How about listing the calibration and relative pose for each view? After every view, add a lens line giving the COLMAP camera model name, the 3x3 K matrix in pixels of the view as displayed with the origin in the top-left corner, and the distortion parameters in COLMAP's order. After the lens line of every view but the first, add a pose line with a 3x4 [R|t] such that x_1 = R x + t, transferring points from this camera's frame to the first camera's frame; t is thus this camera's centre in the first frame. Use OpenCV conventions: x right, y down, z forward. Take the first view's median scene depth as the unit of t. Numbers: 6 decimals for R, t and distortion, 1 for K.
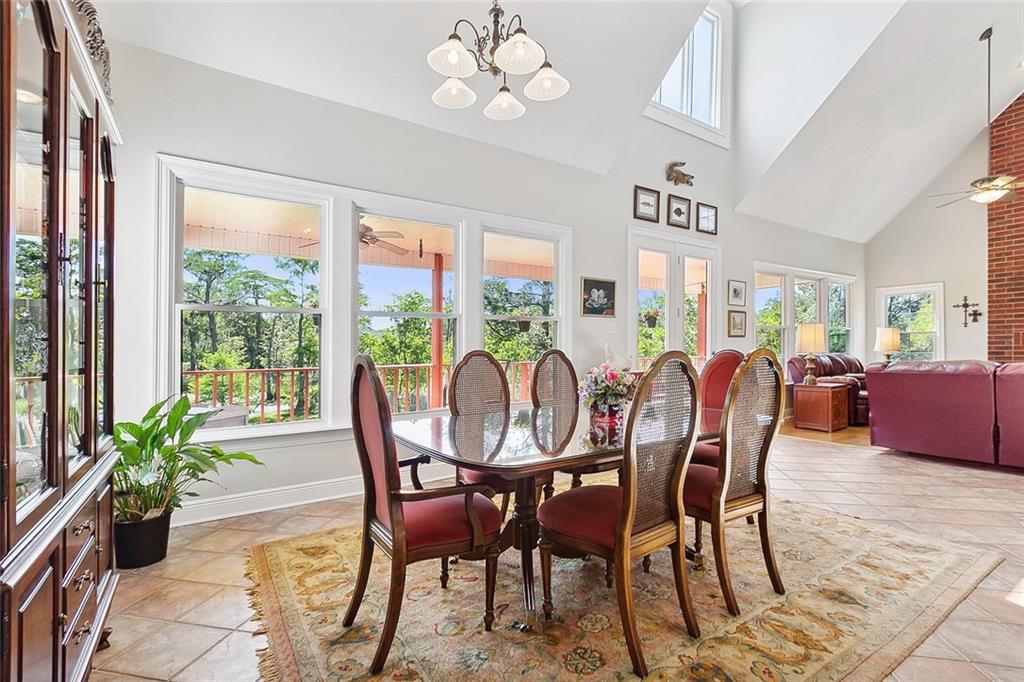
lens RADIAL K [[466.0, 0, 512.5], [0, 466.0, 360.1], [0, 0, 1]] dist [-0.001518, -0.000746]
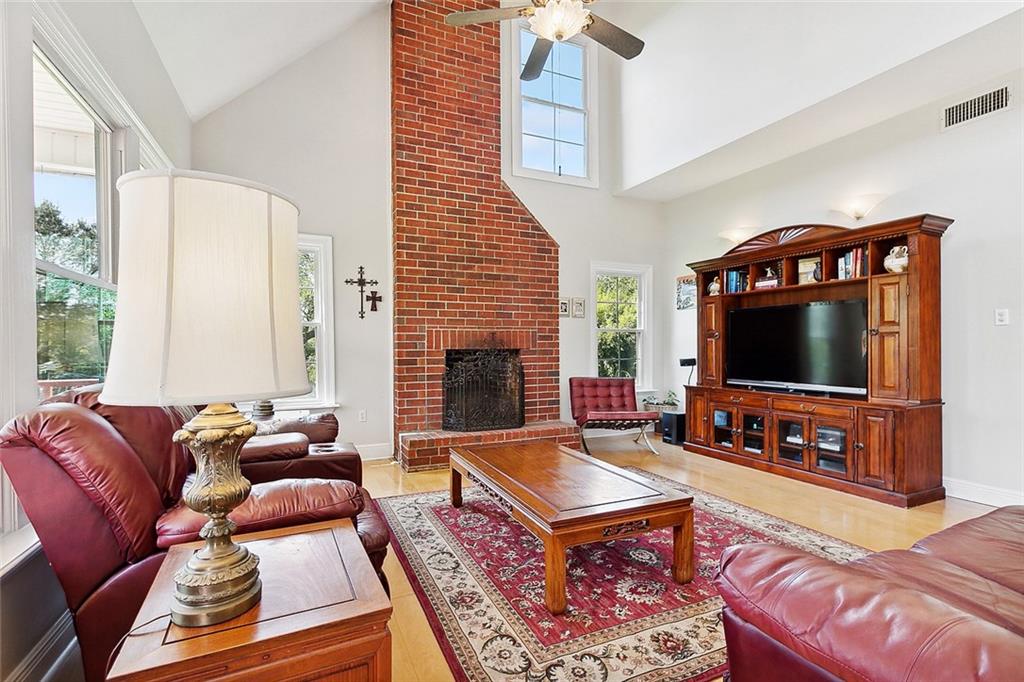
lens RADIAL K [[464.5, 0, 507.2], [0, 464.5, 346.4], [0, 0, 1]] dist [0.000638, -0.000033]
pose [[0.167152, 0.011678, 0.985862, 0.562033], [0.020828, 0.999665, -0.015373, -0.029924], [-0.985711, 0.023103, 0.166853, 0.959149]]
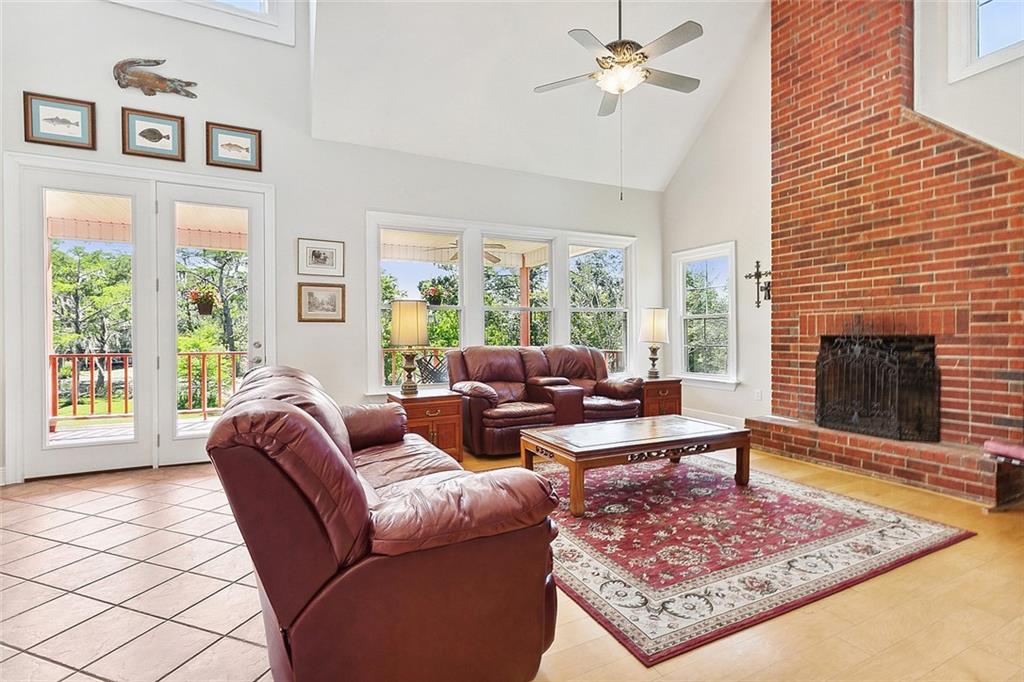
lens RADIAL K [[469.2, 0, 512.0], [0, 469.2, 341.0], [0, 0, 1]] dist [-0.001831, -0.000876]
pose [[0.992198, 0.007937, -0.124420, 0.947977], [-0.008788, 0.999942, -0.006288, -0.021744], [0.124362, 0.007333, 0.992210, 0.394814]]
